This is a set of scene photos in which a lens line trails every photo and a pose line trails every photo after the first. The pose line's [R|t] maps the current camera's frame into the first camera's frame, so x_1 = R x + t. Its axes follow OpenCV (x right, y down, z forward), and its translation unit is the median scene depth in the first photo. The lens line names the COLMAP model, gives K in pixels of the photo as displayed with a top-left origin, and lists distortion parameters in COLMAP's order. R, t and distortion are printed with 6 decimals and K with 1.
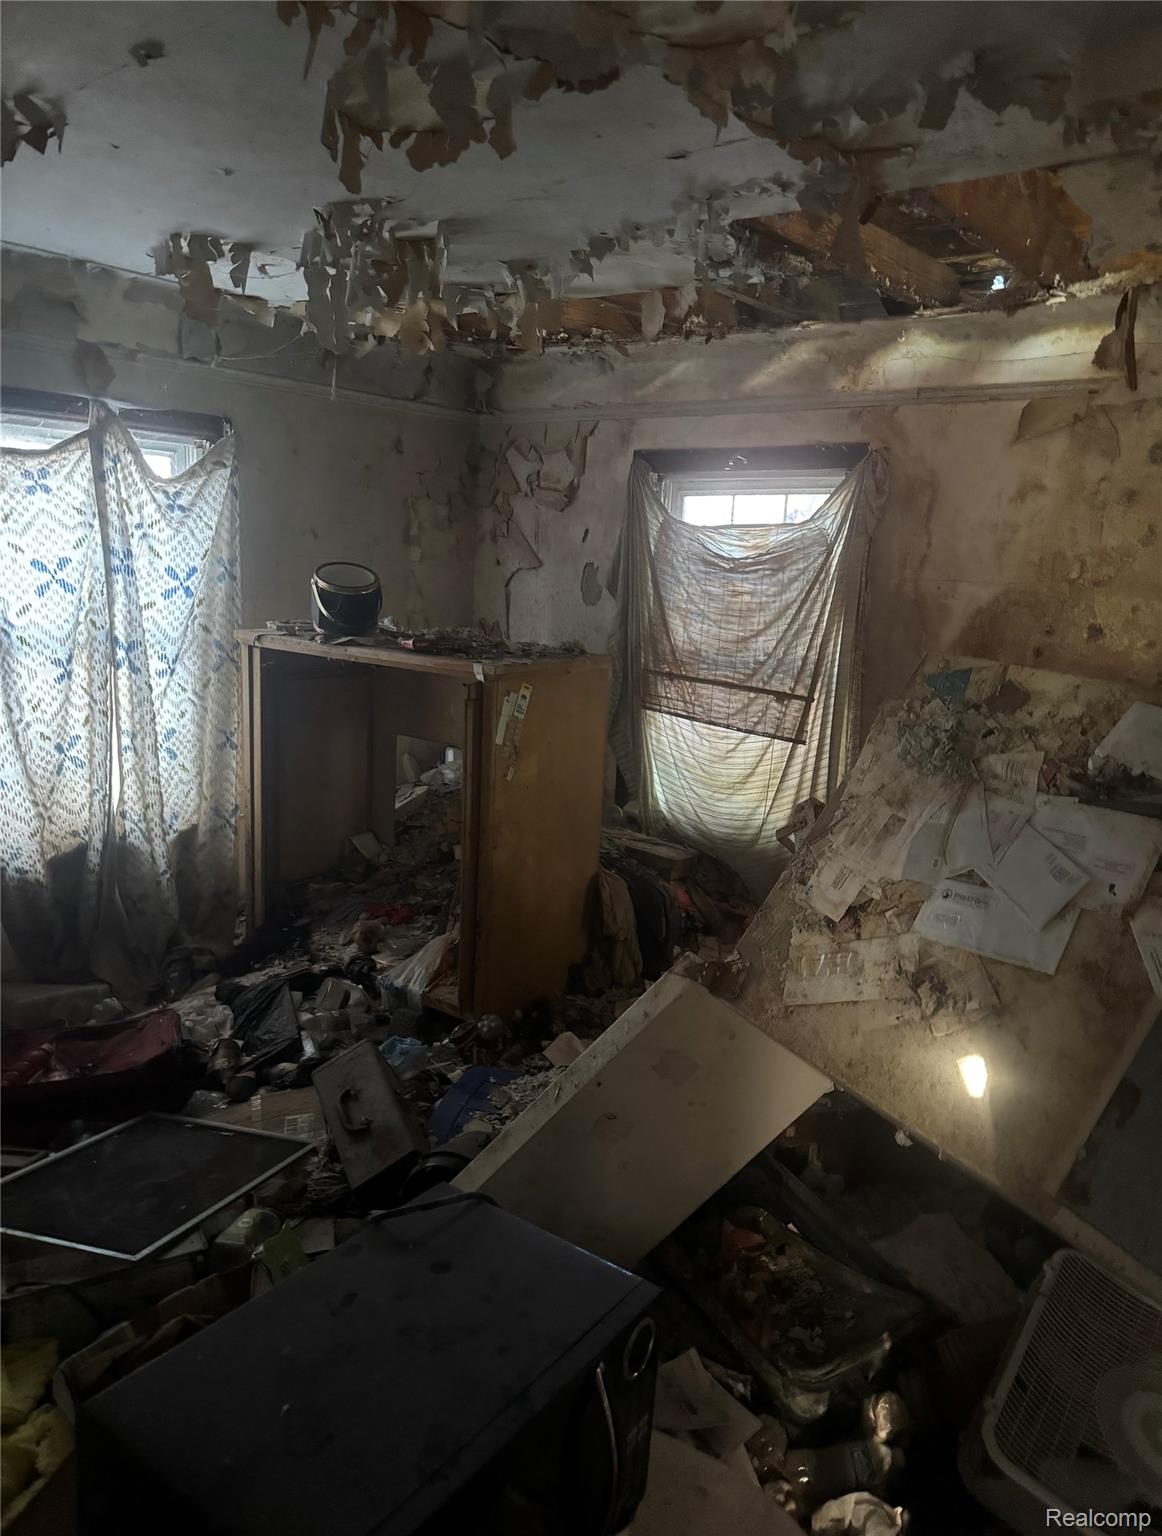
lens RADIAL K [[1086.2, 0, 579.6], [0, 1086.2, 767.3], [0, 0, 1]] dist [-0.000450, -0.001433]
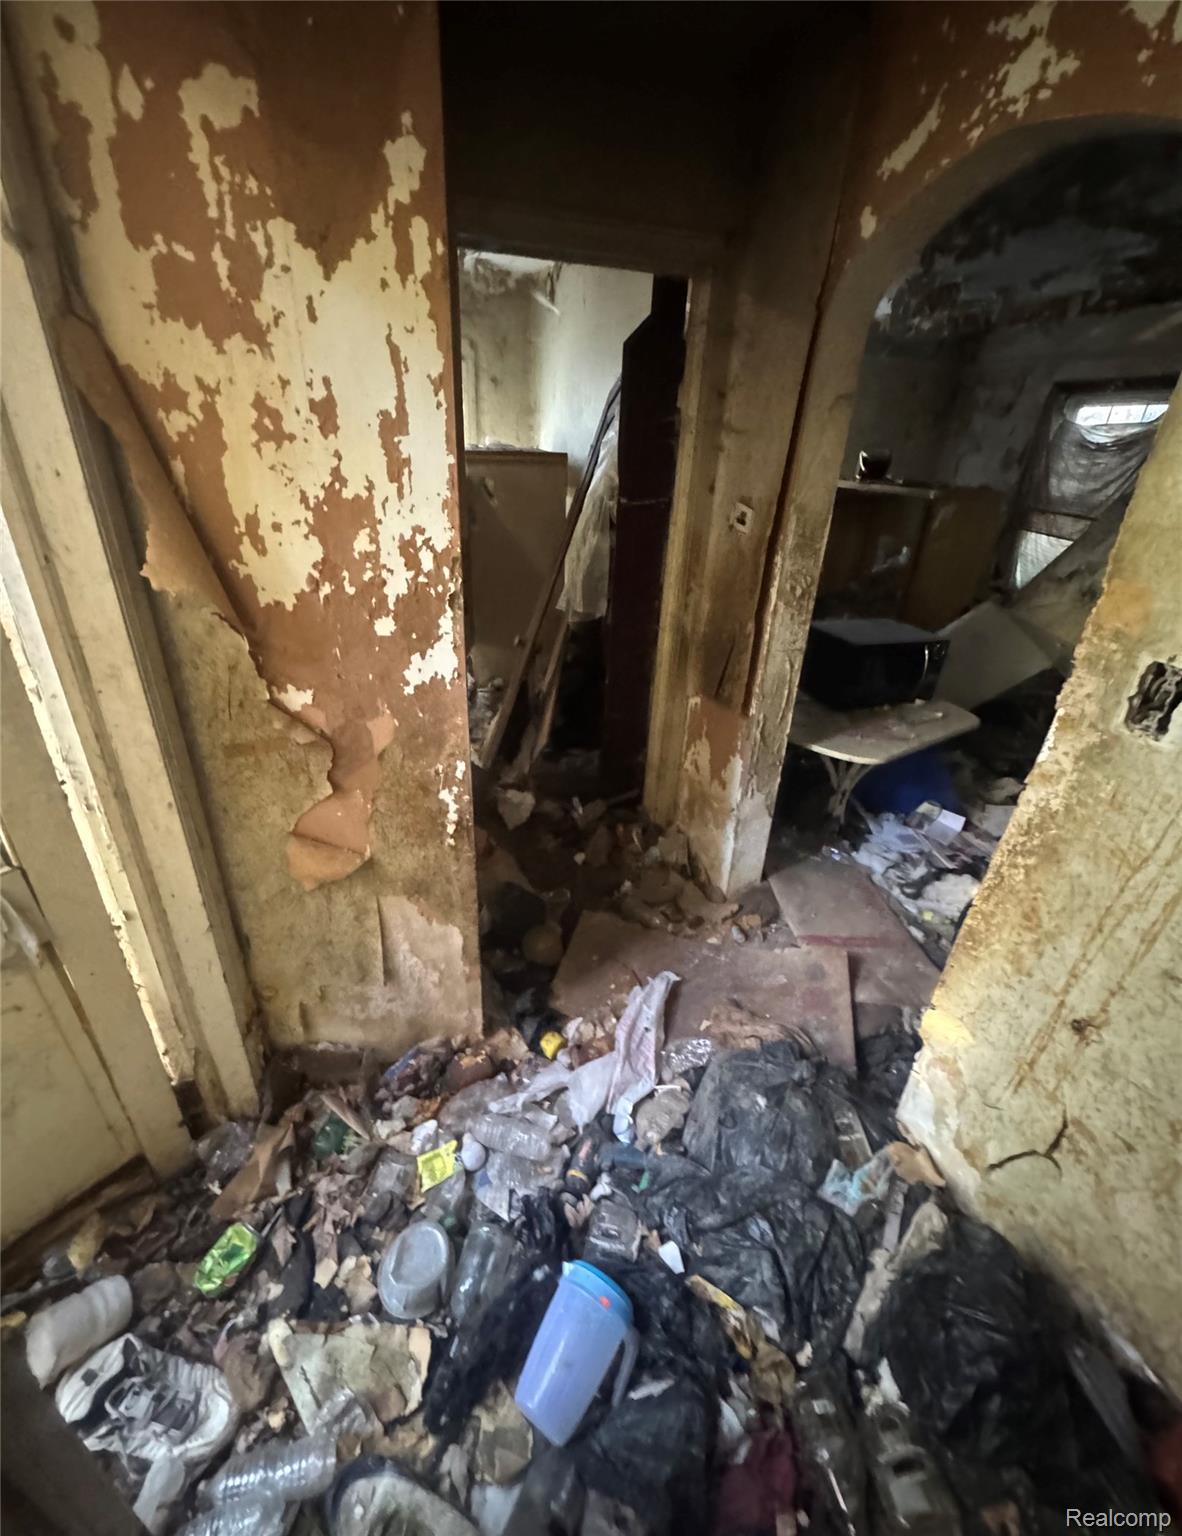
lens RADIAL K [[625.4, 0, 582.4], [0, 625.4, 739.8], [0, 0, 1]] dist [0.000662, -0.000242]
pose [[0.836340, 0.229351, -0.497929, 0.052927], [-0.114266, 0.961261, 0.250841, 0.132173], [0.536170, -0.152892, 0.830148, -0.454267]]
